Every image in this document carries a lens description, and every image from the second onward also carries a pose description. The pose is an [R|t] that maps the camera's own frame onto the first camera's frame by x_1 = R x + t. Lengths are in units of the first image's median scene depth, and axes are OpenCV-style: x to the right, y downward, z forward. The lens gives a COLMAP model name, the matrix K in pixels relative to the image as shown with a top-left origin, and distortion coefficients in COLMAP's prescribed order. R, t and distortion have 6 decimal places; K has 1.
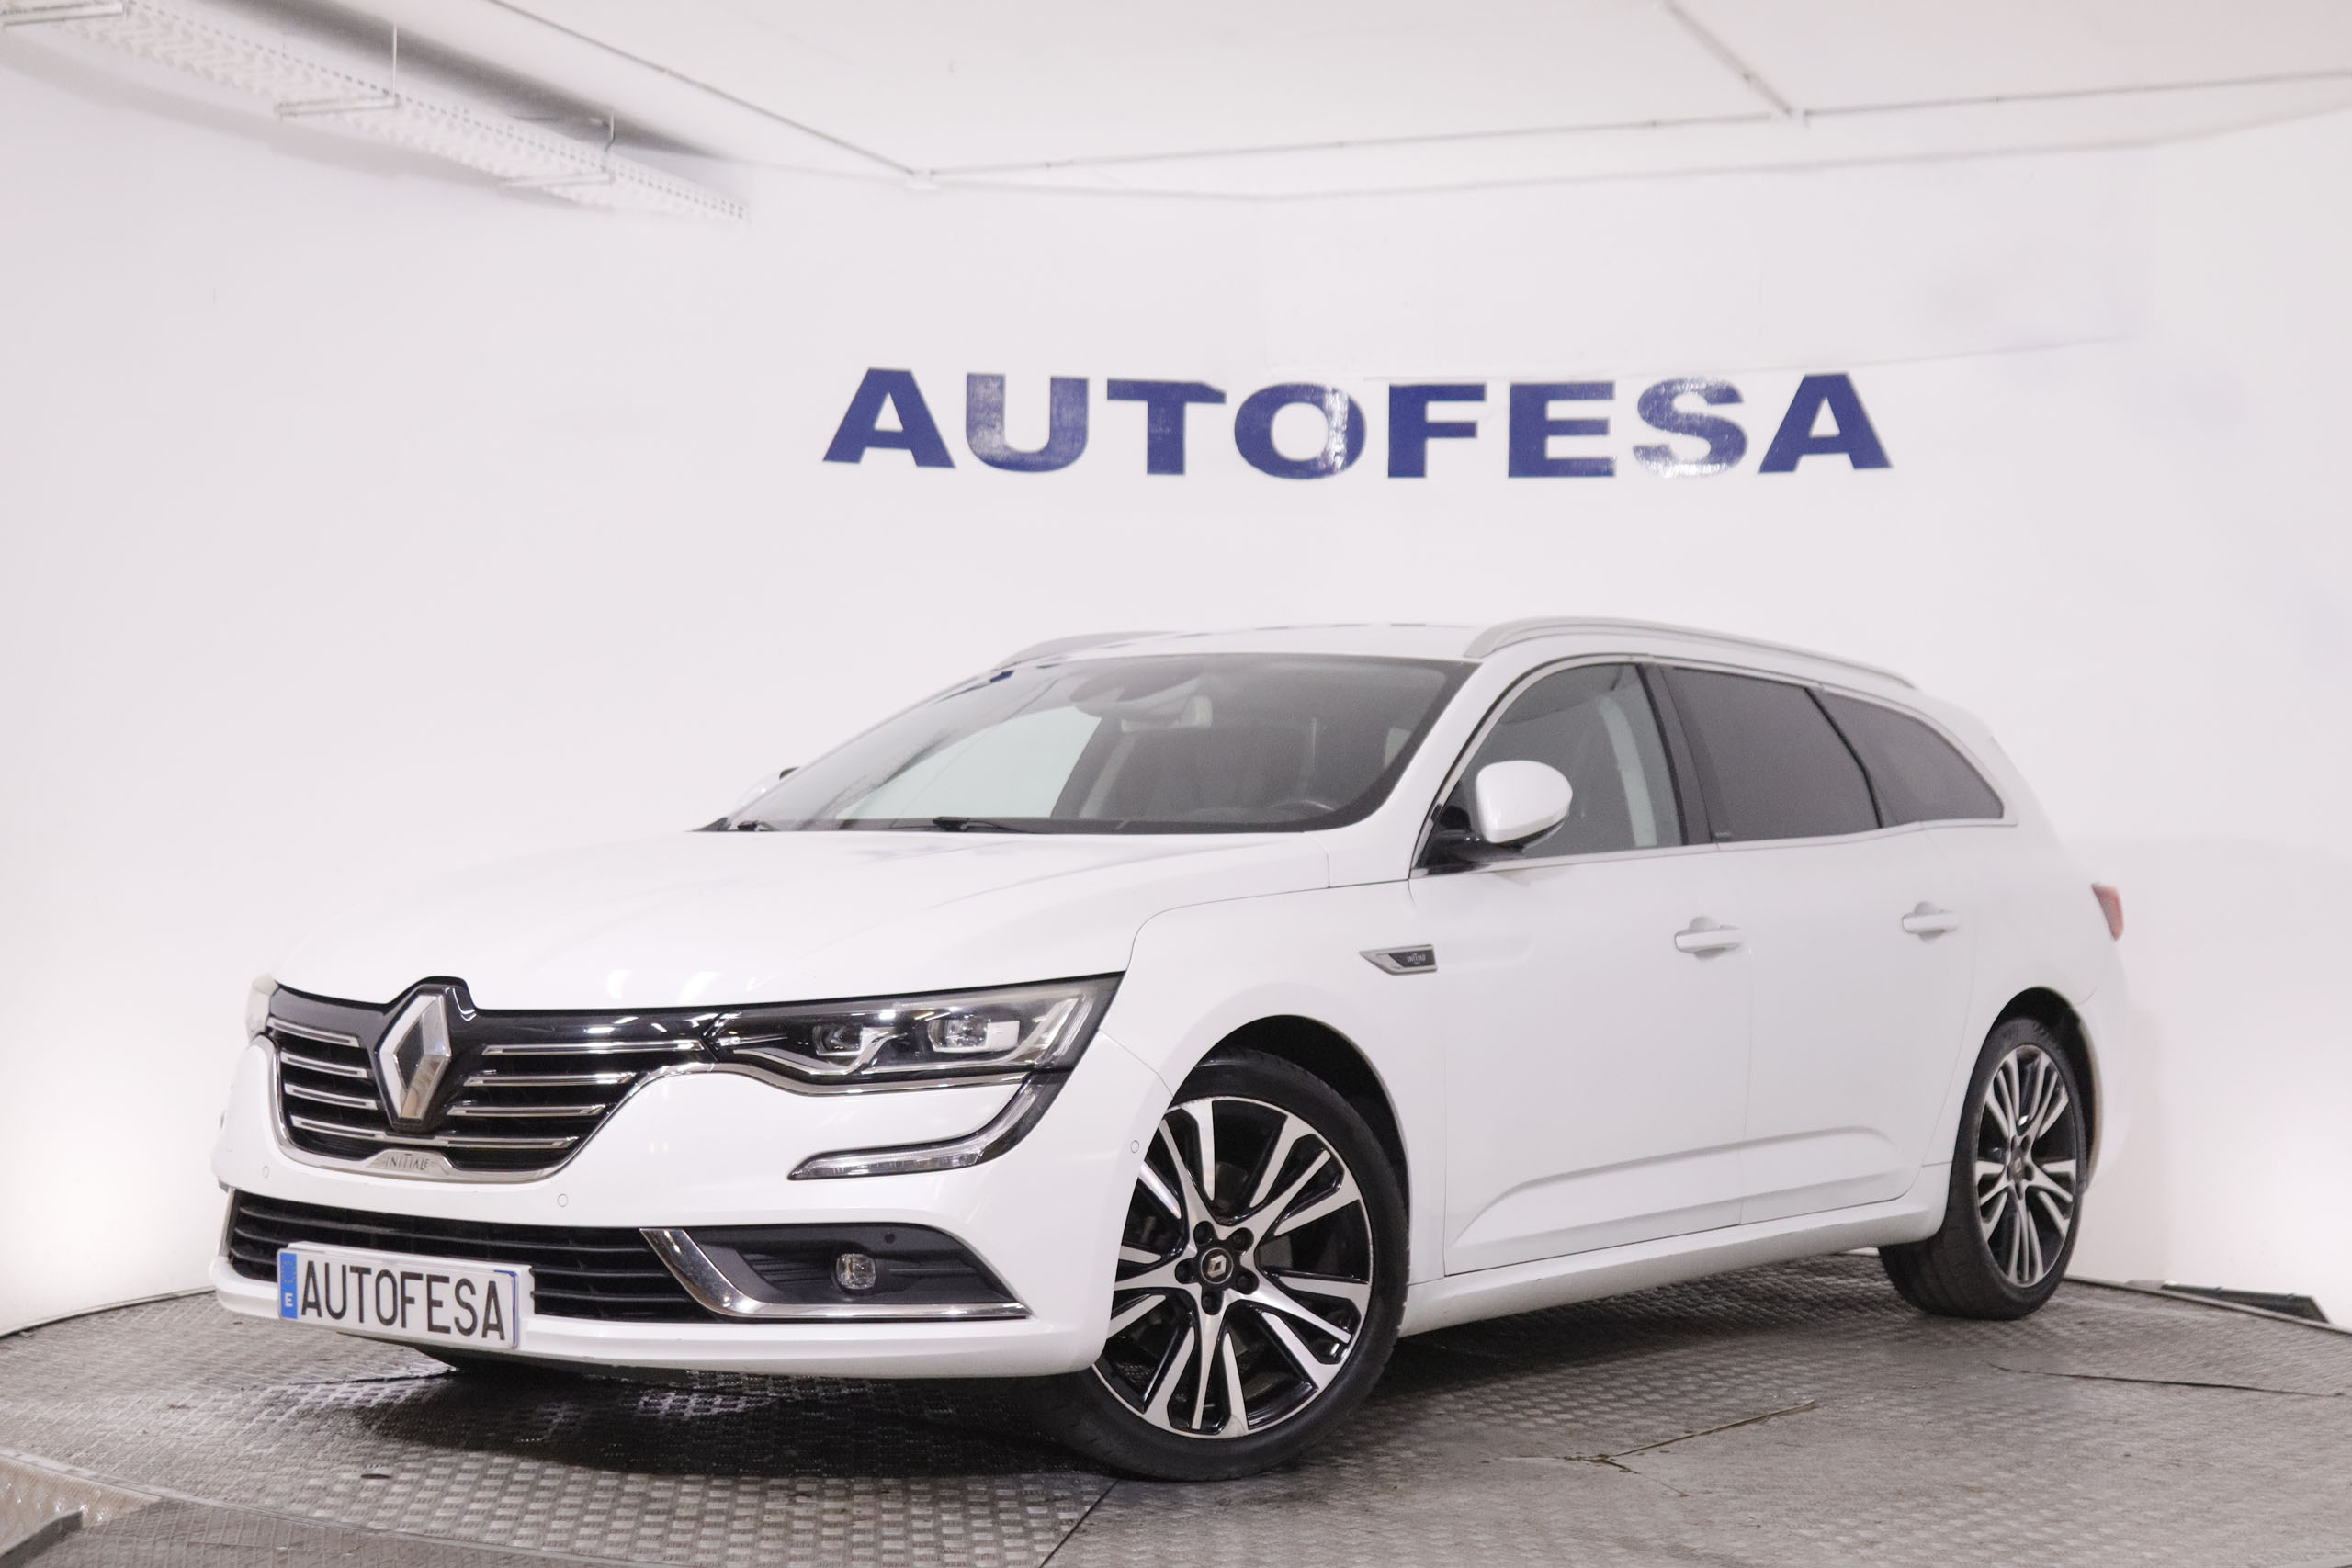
lens RADIAL K [[3743.3, 0, 1176.0], [0, 3743.3, 784.0], [0, 0, 1]] dist [-0.011220, 0.160618]
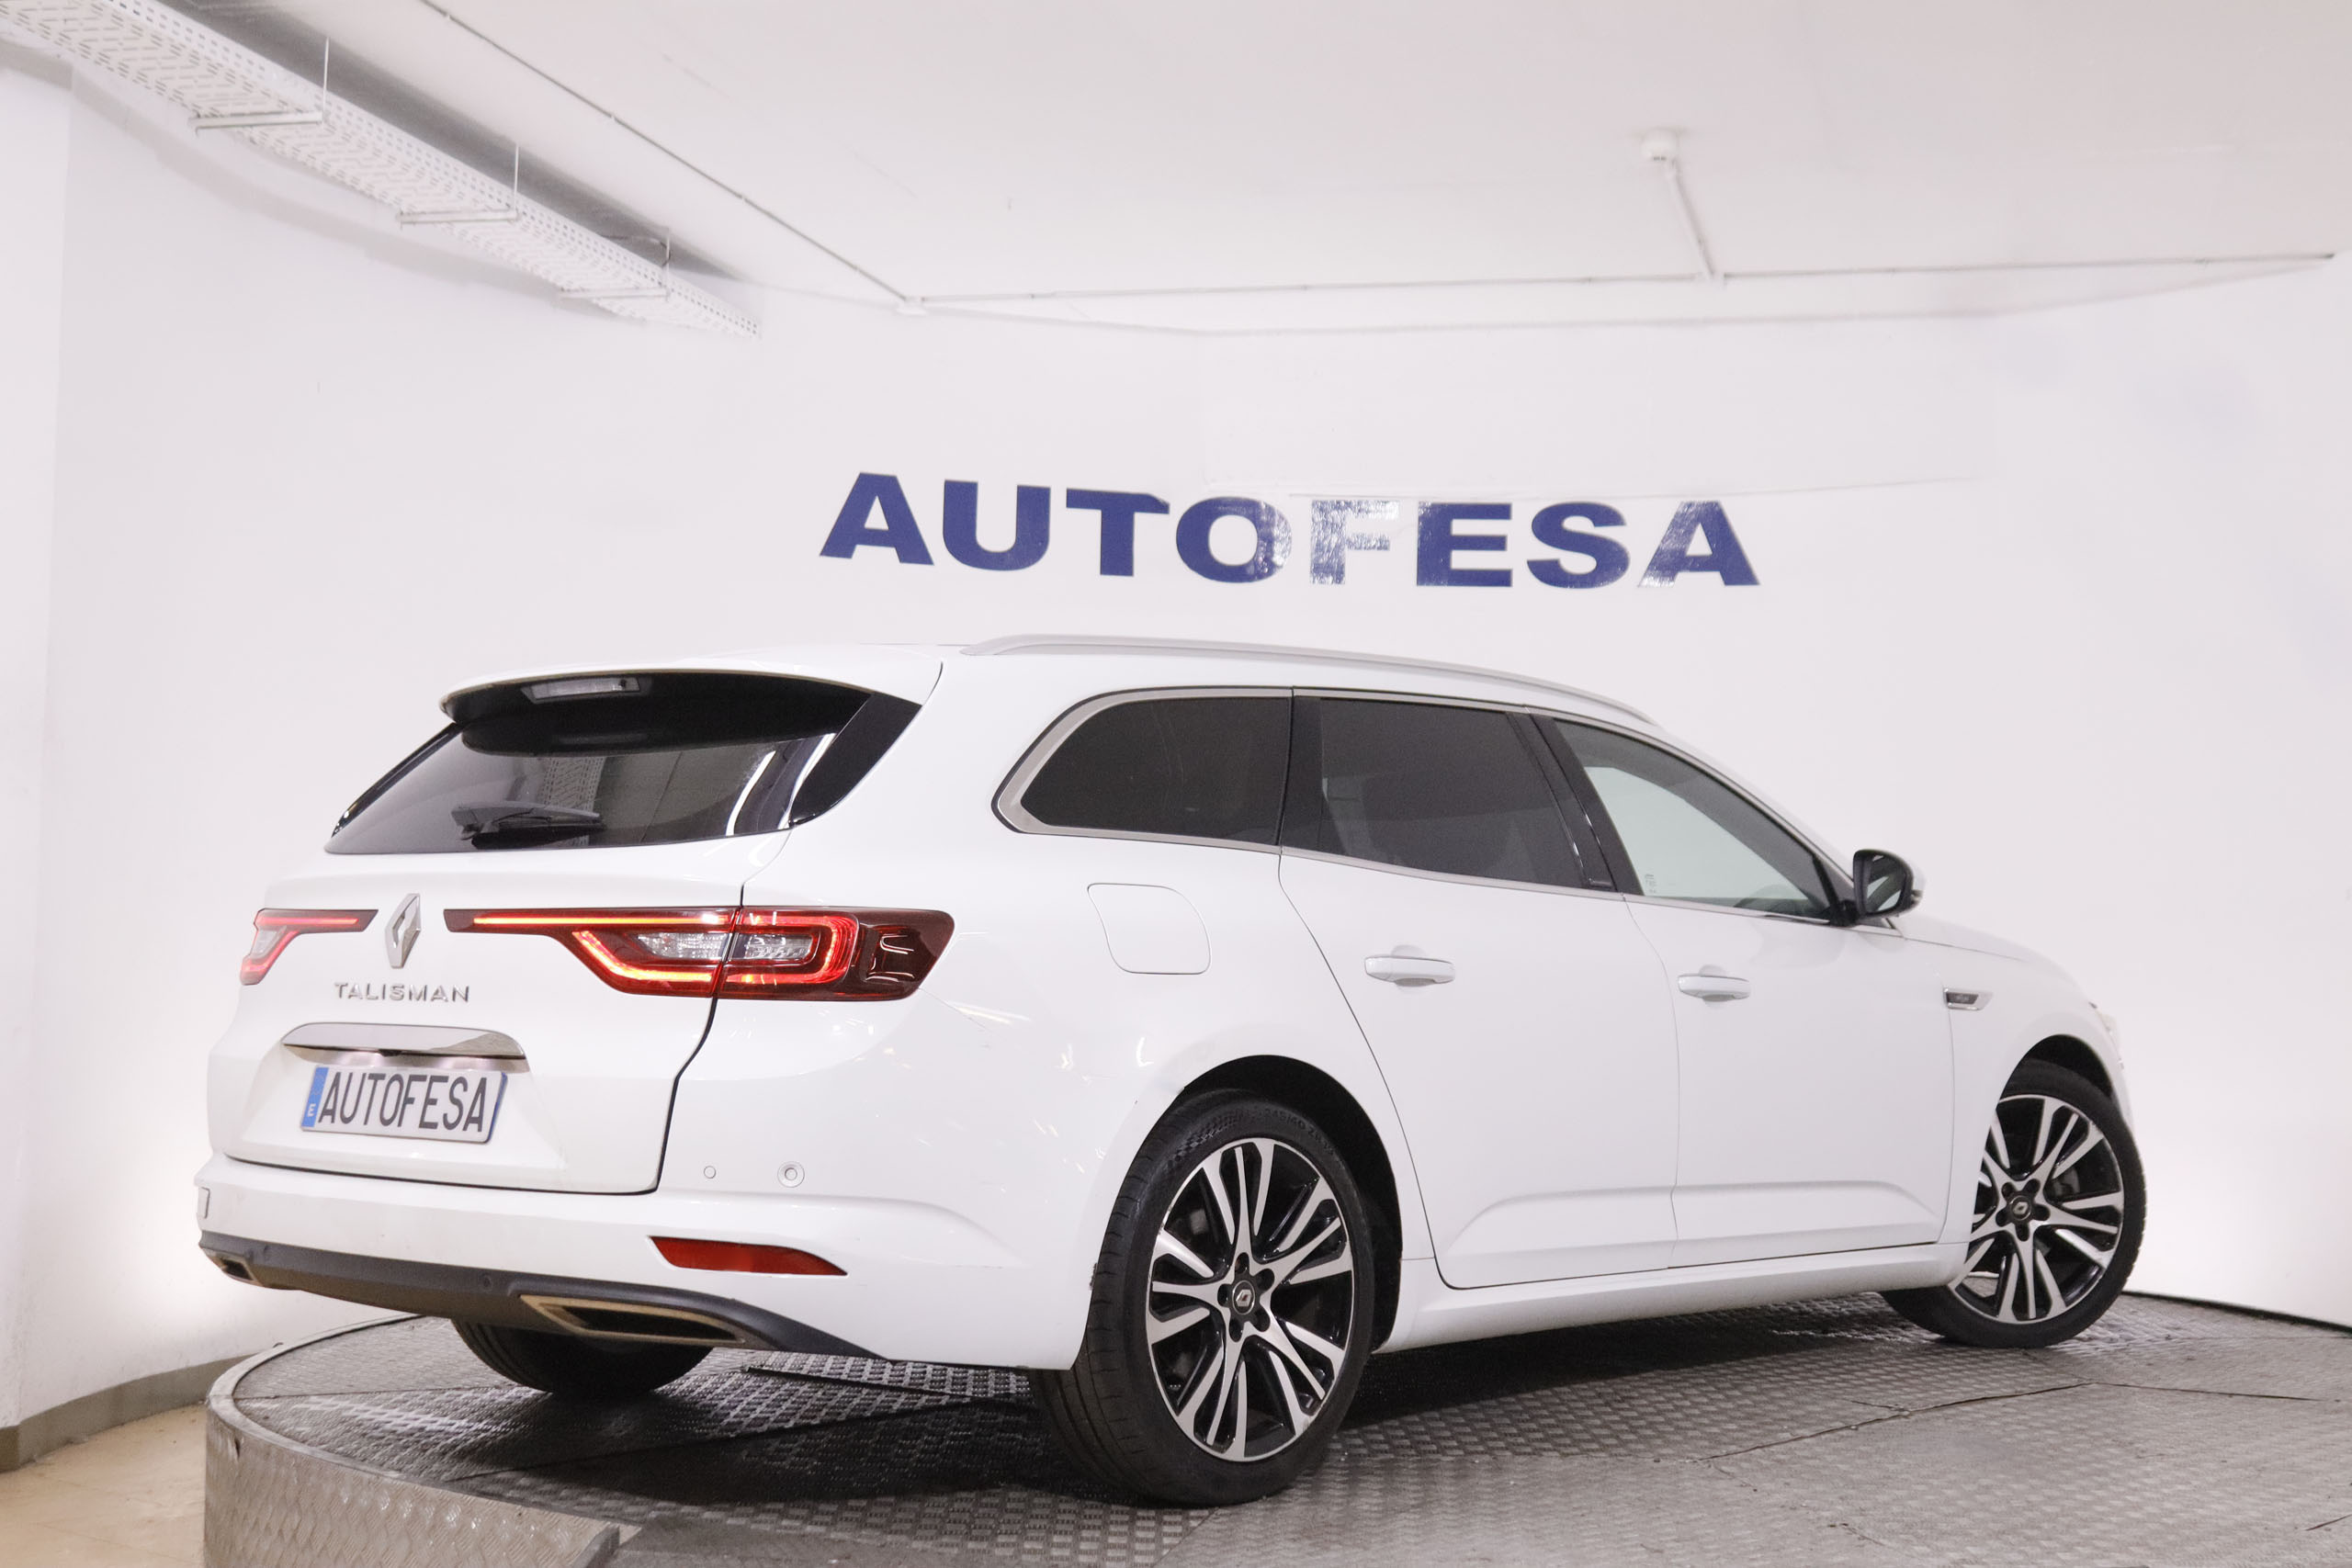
lens RADIAL K [[3231.9, 0, 1181.8], [0, 3231.9, 778.9], [0, 0, 1]] dist [-0.067043, 0.158018]
pose [[0.988396, 0.014770, 0.151180, -0.132056], [-0.011241, 0.999645, -0.024171, 0.001464], [-0.151483, 0.022191, 0.988211, 0.043792]]
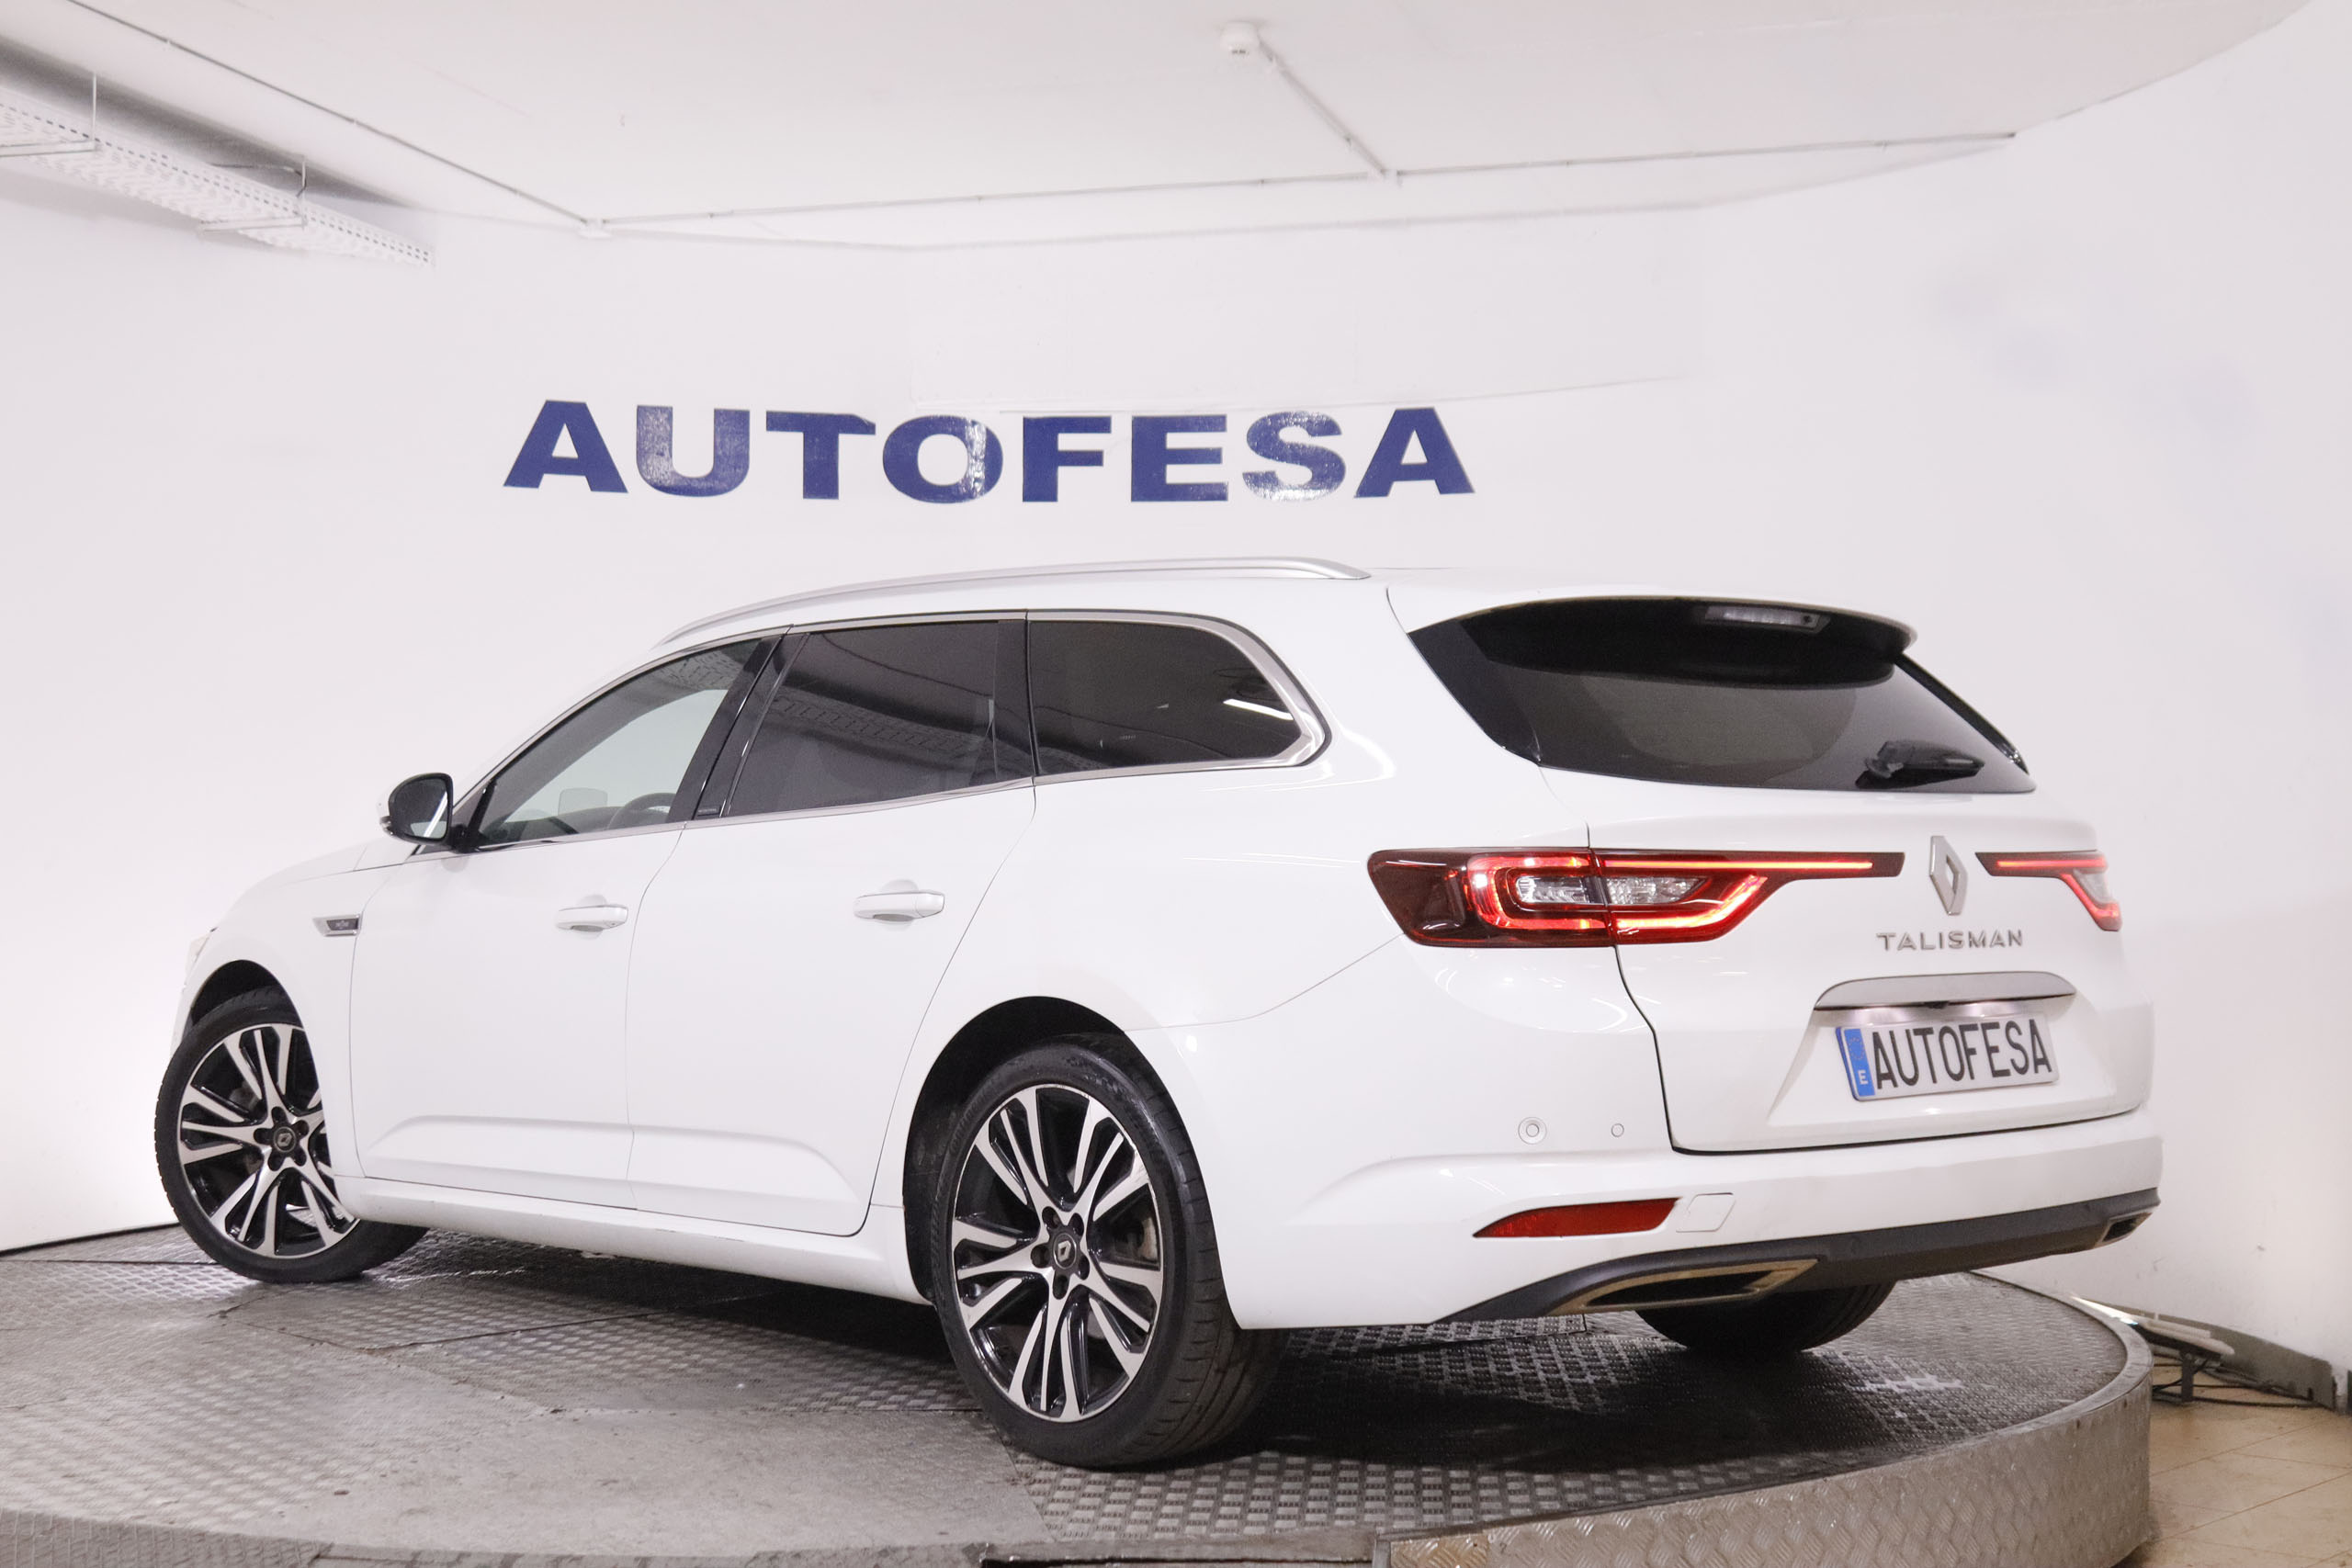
lens RADIAL K [[3231.9, 0, 1181.8], [0, 3231.9, 778.9], [0, 0, 1]] dist [-0.067043, 0.158018]
pose [[0.993639, -0.008396, 0.112303, -0.004696], [0.008482, 0.999964, -0.000284, 0.000699], [-0.112296, 0.001235, 0.993674, 0.049152]]
